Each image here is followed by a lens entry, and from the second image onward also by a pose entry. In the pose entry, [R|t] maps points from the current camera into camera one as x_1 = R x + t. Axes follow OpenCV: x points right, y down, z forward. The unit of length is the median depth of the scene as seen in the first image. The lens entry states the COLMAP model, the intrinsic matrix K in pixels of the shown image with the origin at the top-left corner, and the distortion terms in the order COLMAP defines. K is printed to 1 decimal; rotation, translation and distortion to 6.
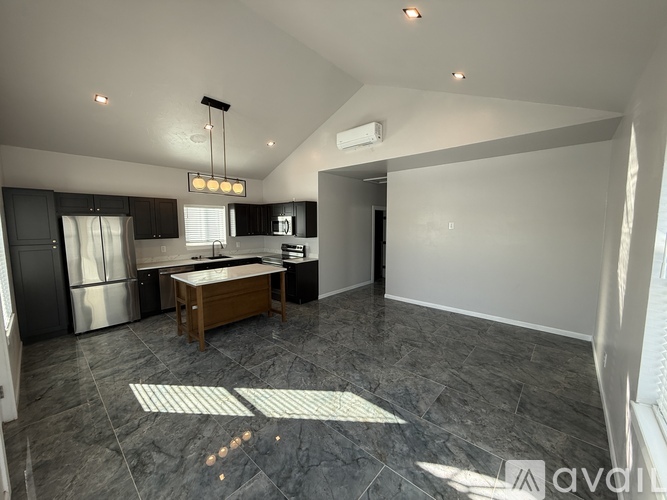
lens RADIAL K [[268.0, 0, 331.6], [0, 268.0, 249.7], [0, 0, 1]] dist [0.008299, 0.000151]
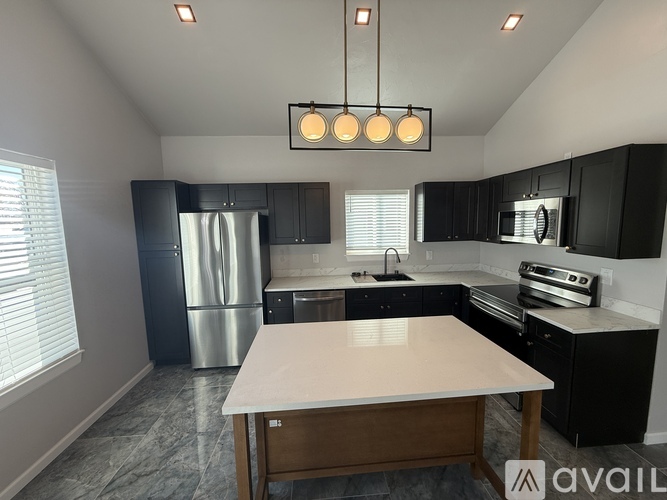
lens RADIAL K [[268.0, 0, 332.2], [0, 268.0, 249.0], [0, 0, 1]] dist [0.008299, 0.000151]
pose [[0.720237, 0.060212, -0.691110, -0.108415], [-0.050607, 0.998132, 0.034222, -0.046475], [0.691880, 0.010327, 0.721939, 0.479854]]
